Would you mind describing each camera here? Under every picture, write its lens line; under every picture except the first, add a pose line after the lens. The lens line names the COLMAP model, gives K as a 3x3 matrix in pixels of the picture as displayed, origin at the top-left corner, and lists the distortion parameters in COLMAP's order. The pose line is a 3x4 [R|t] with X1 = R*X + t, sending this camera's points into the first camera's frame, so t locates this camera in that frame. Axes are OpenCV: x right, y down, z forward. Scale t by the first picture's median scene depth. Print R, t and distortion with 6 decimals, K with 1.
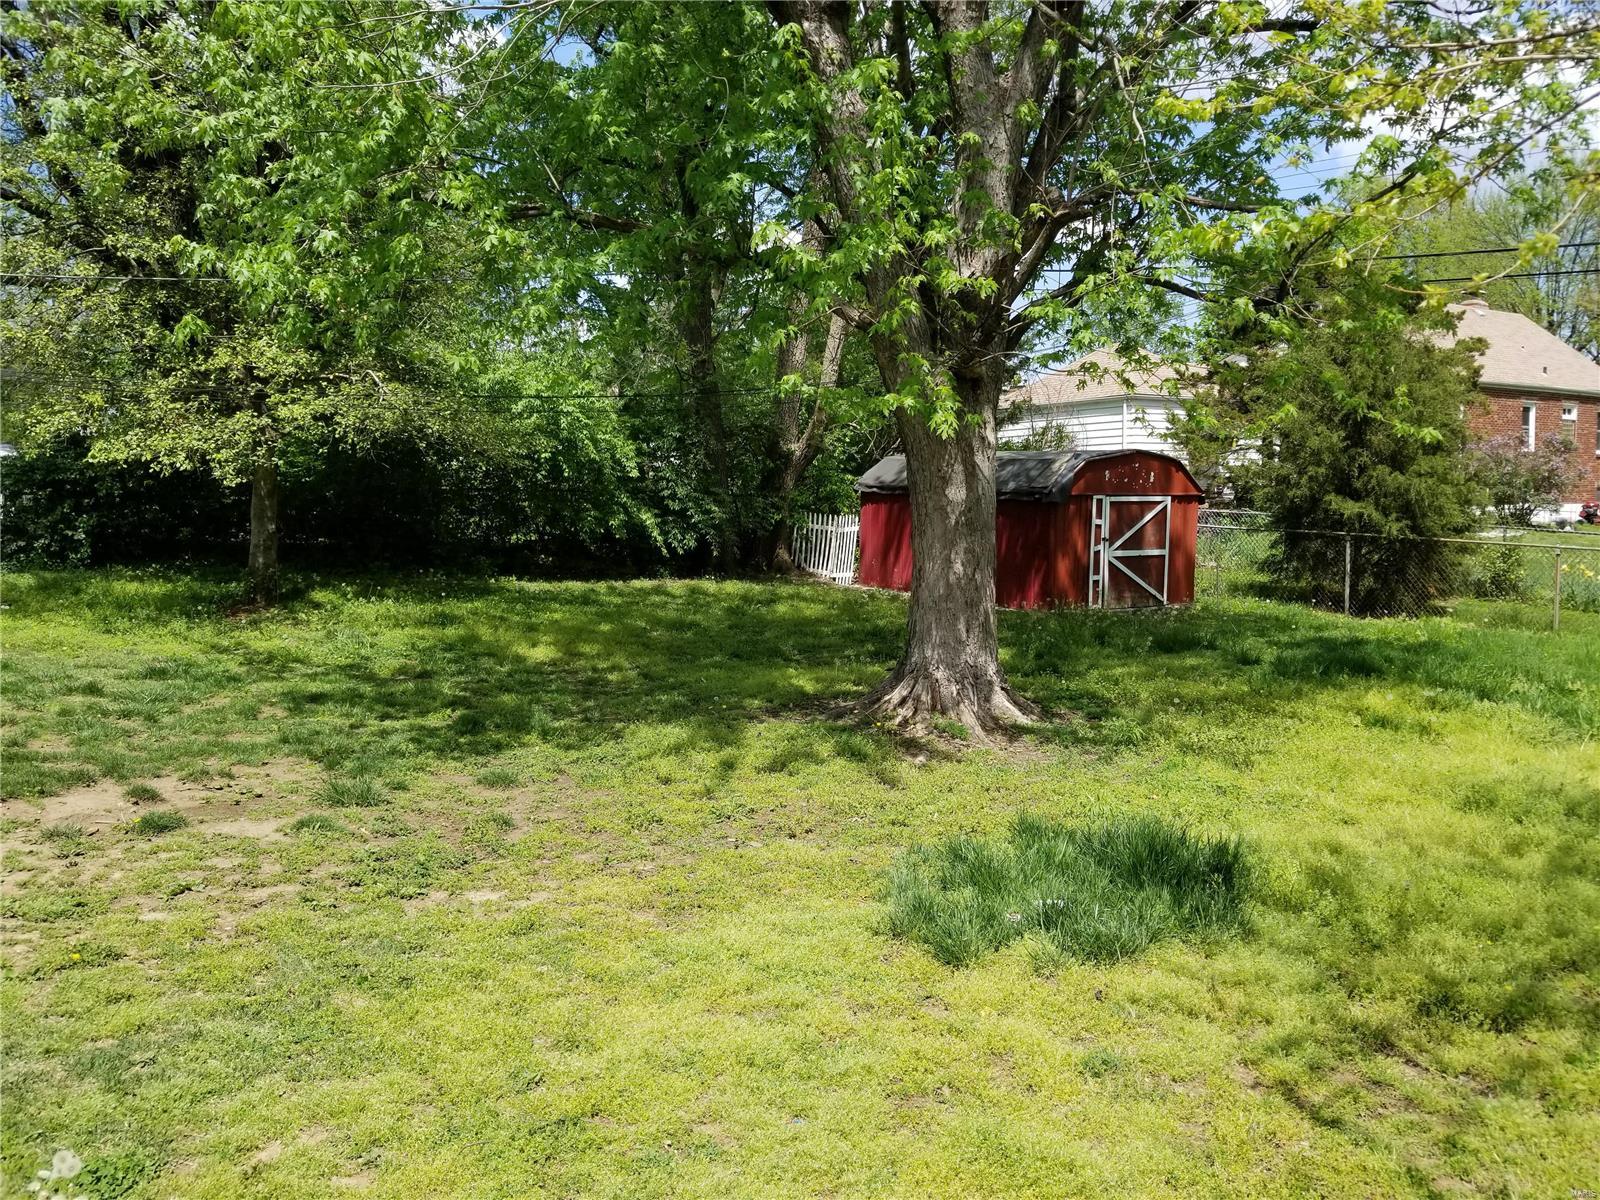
lens RADIAL K [[1253.0, 0, 808.0], [0, 1253.0, 597.0], [0, 0, 1]] dist [0.134546, -0.283440]
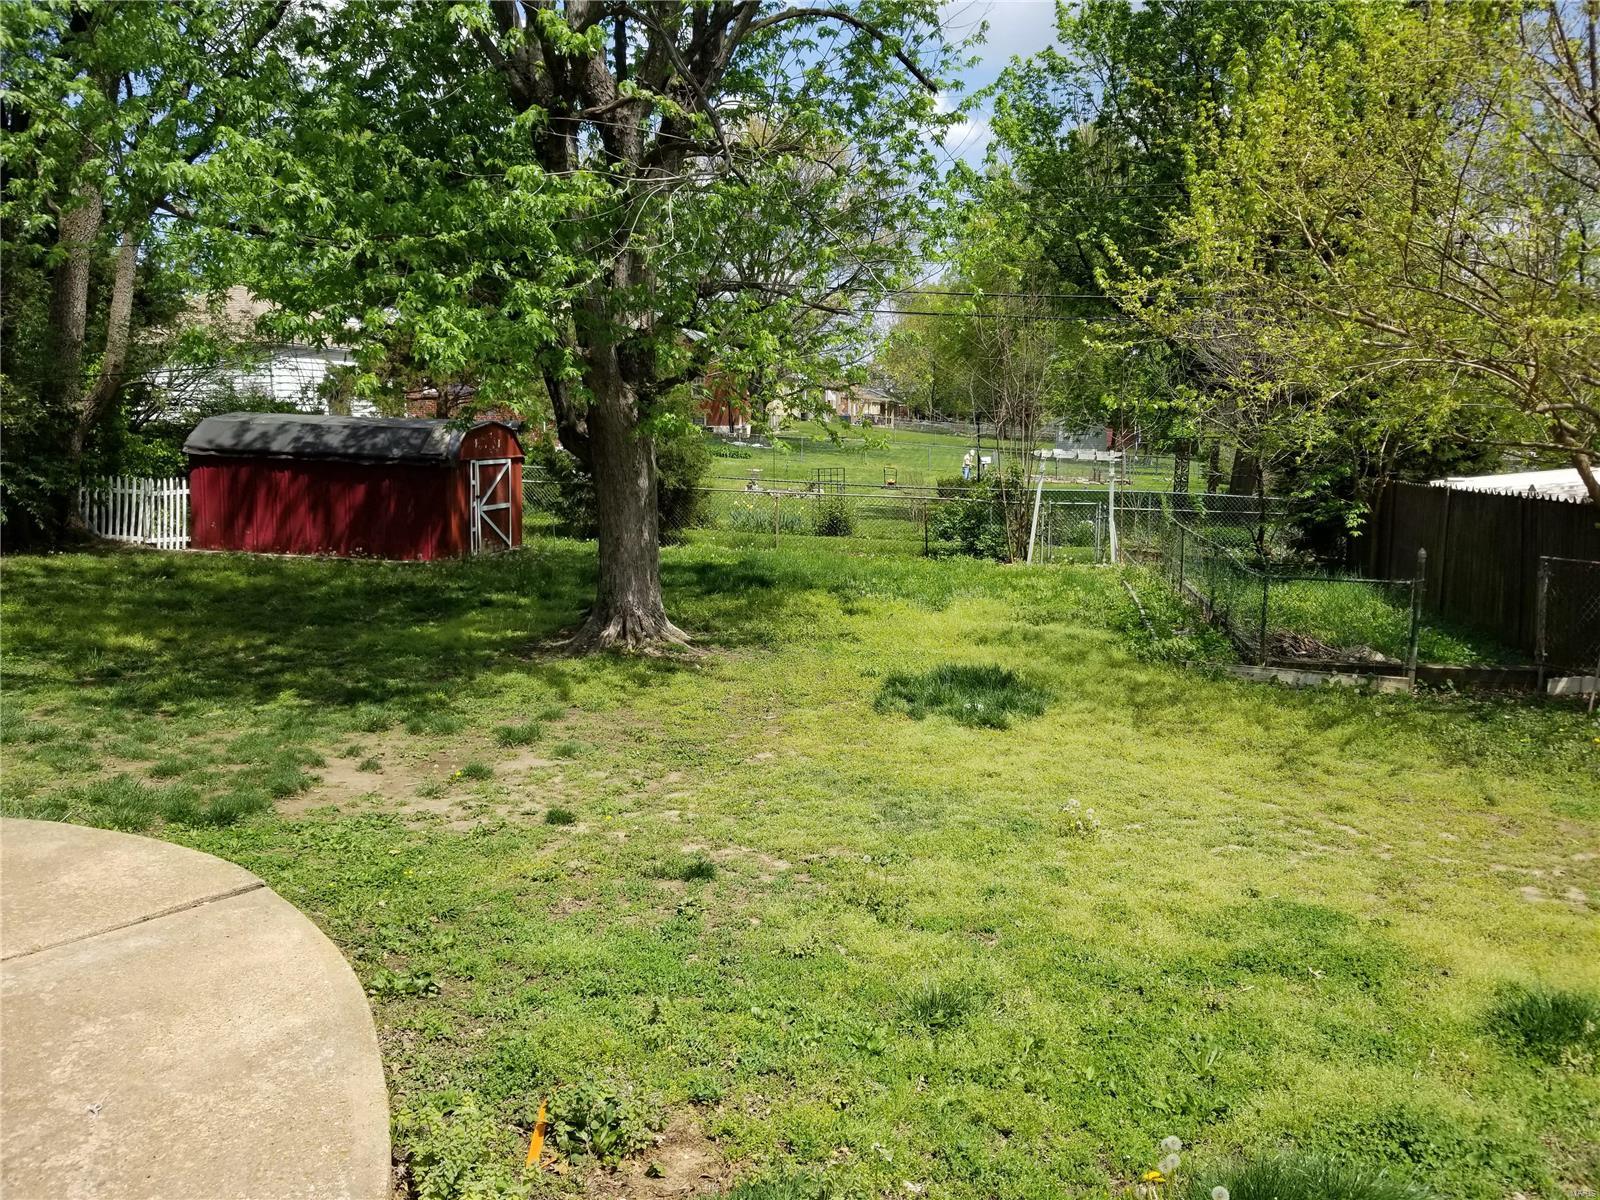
lens RADIAL K [[1253.0, 0, 808.0], [0, 1253.0, 597.0], [0, 0, 1]] dist [0.134546, -0.283440]
pose [[0.690728, -0.098910, 0.716318, -0.410108], [0.056406, 0.994953, 0.082993, -0.032817], [-0.720911, -0.016921, 0.692821, -0.056279]]
